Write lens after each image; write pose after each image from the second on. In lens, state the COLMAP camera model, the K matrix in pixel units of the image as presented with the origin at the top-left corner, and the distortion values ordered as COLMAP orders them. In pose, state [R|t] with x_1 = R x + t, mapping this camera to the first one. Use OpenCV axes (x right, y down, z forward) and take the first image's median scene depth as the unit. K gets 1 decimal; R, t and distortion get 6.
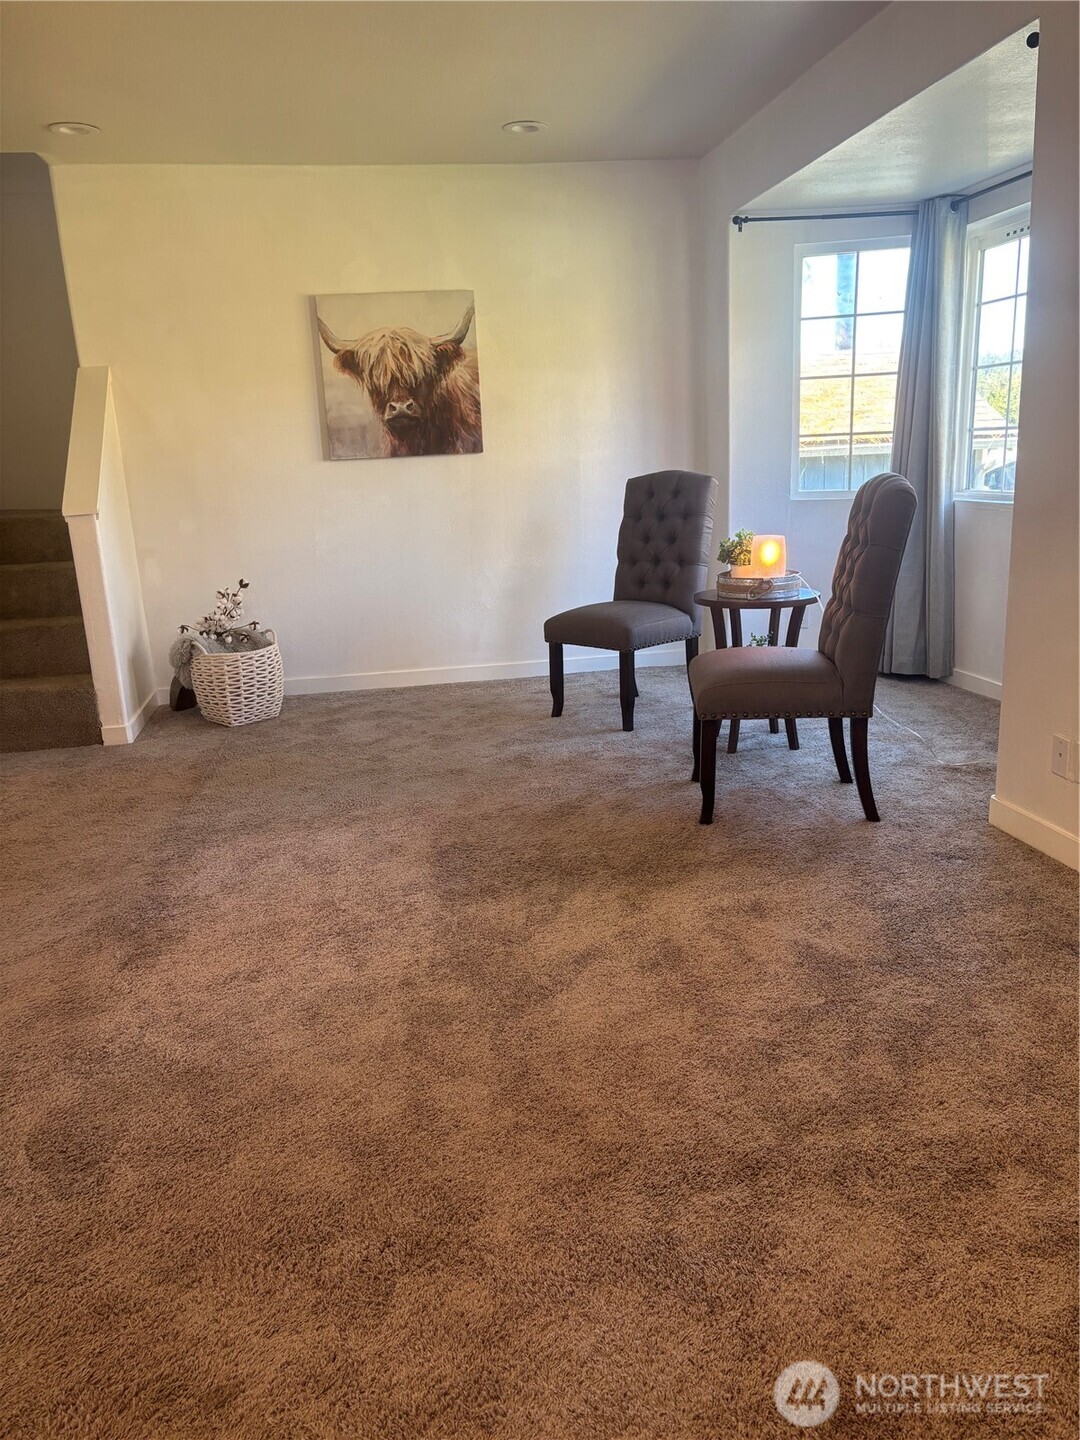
lens RADIAL K [[1082.2, 0, 535.5], [0, 1082.2, 716.1], [0, 0, 1]] dist [0.050015, -0.053640]
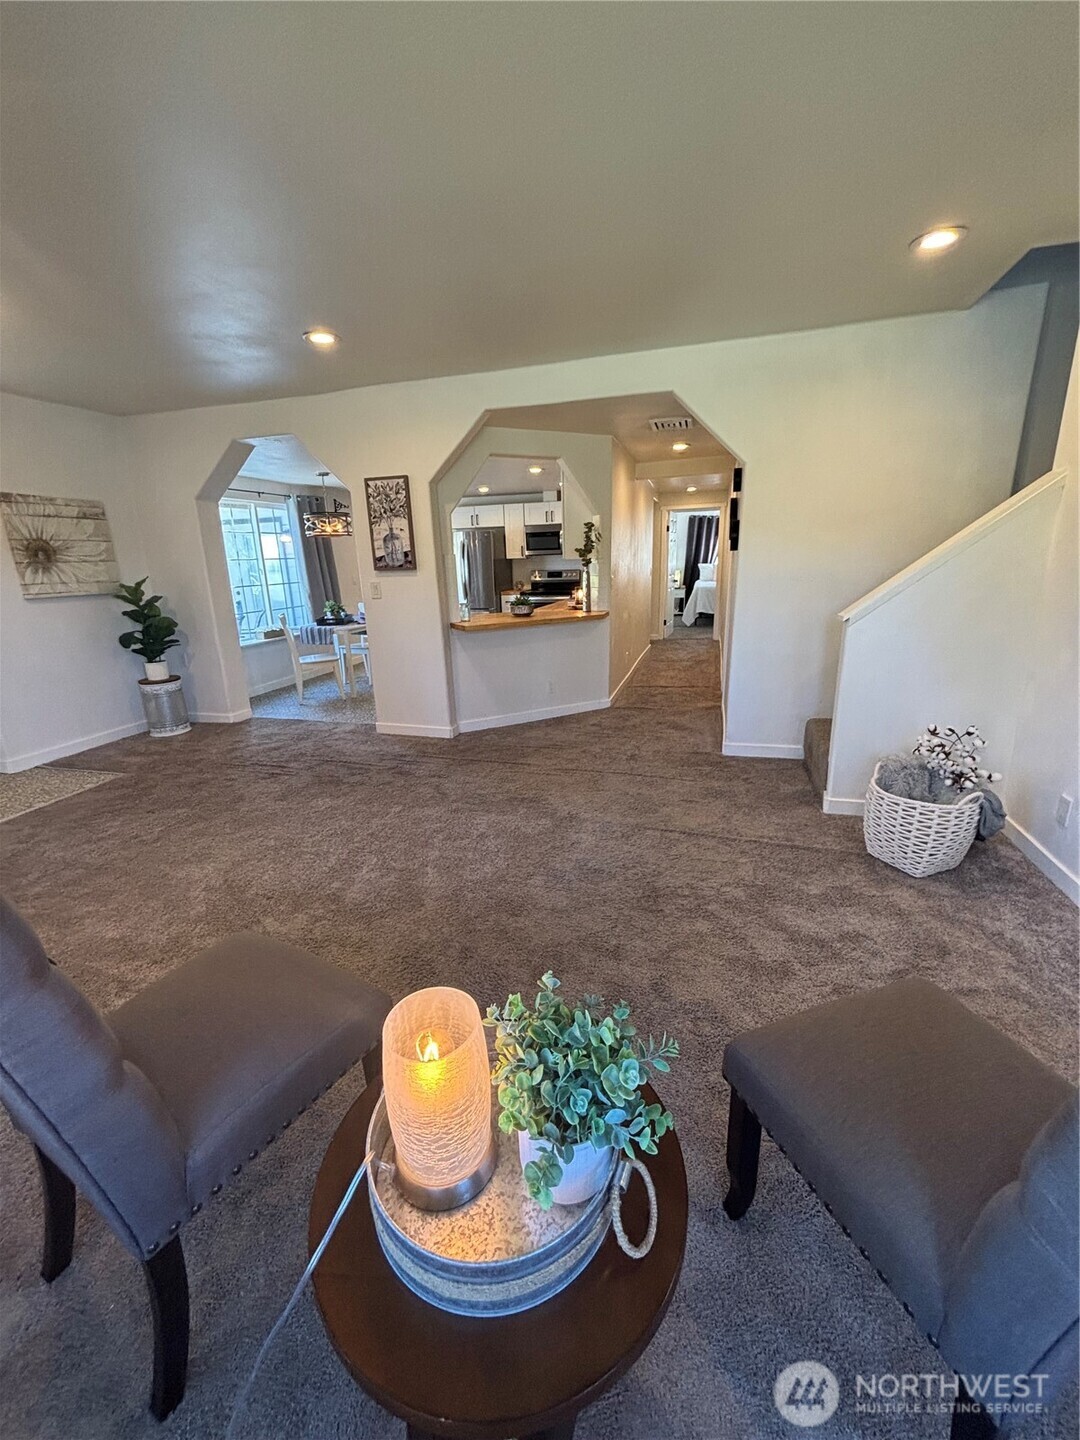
lens RADIAL K [[574.6, 0, 546.1], [0, 574.6, 712.5], [0, 0, 1]] dist [0.001825, -0.001008]
pose [[-0.410755, 0.296006, -0.862358, 0.320383], [-0.172601, 0.903483, 0.392335, -0.321586], [0.895259, 0.309998, -0.320019, 1.062909]]
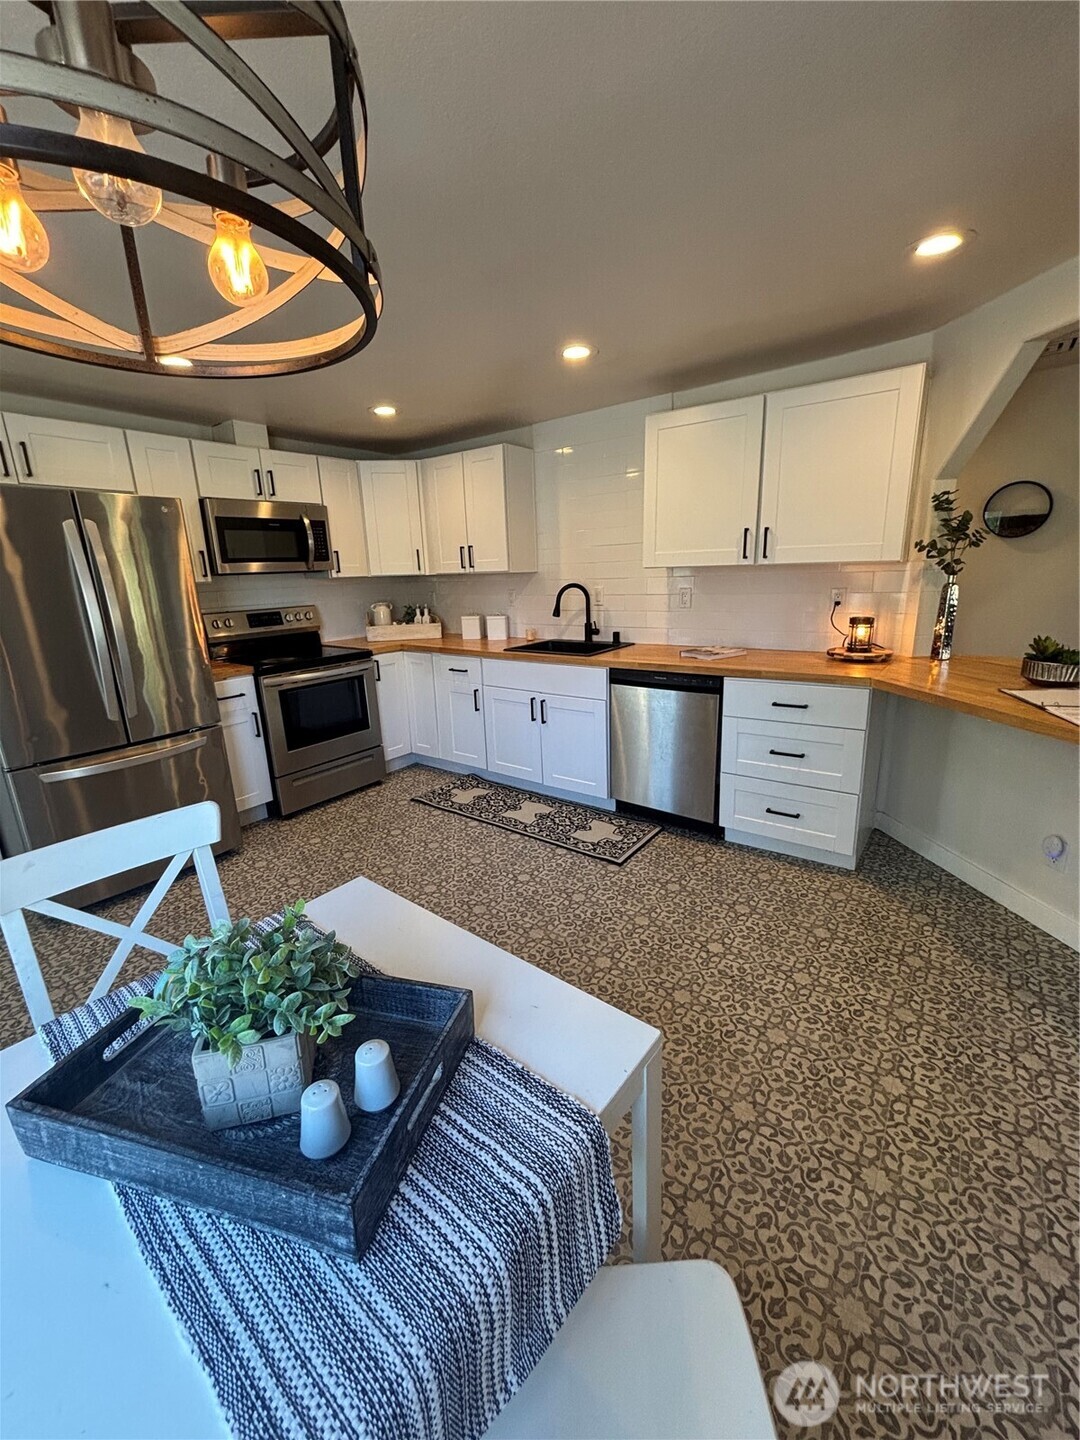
lens RADIAL K [[574.6, 0, 548.8], [0, 574.6, 725.0], [0, 0, 1]] dist [0.001825, -0.001008]
pose [[0.698032, 0.208958, -0.684900, -0.704737], [-0.171912, 0.977405, 0.122991, 0.023980], [0.695124, 0.031891, 0.718182, -0.108873]]
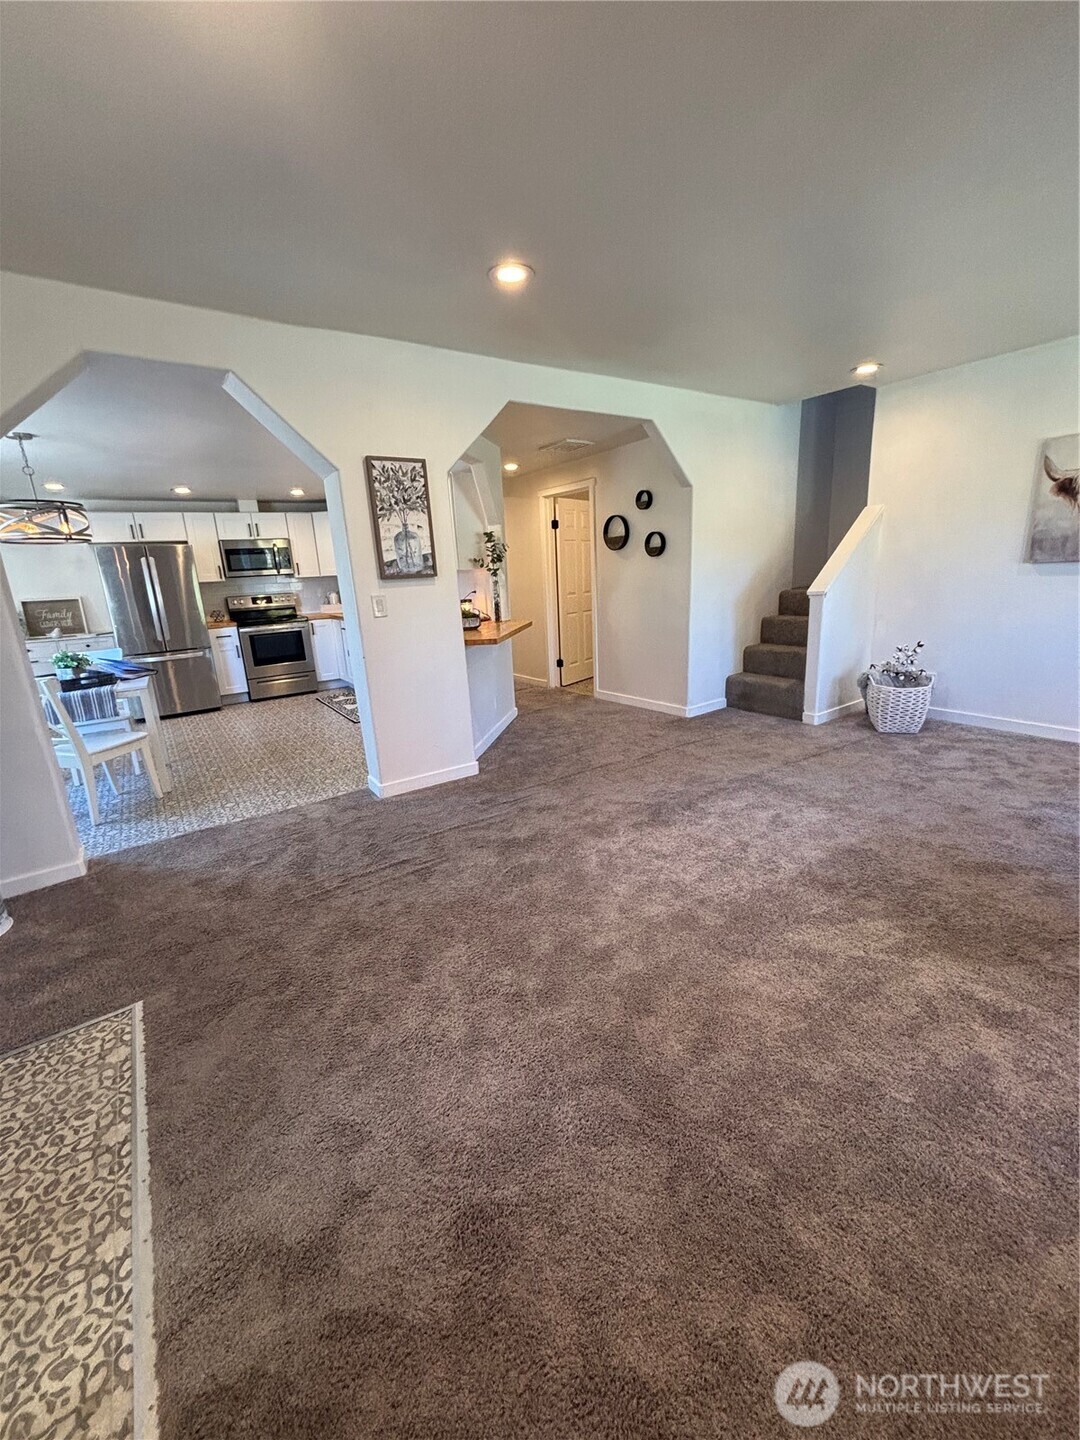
lens RADIAL K [[574.6, 0, 538.4], [0, 574.6, 716.4], [0, 0, 1]] dist [0.001825, -0.001008]
pose [[0.434381, 0.251306, -0.864962, 0.288836], [-0.187648, 0.964468, 0.185980, -0.093454], [0.880966, 0.081522, 0.466104, 0.193555]]
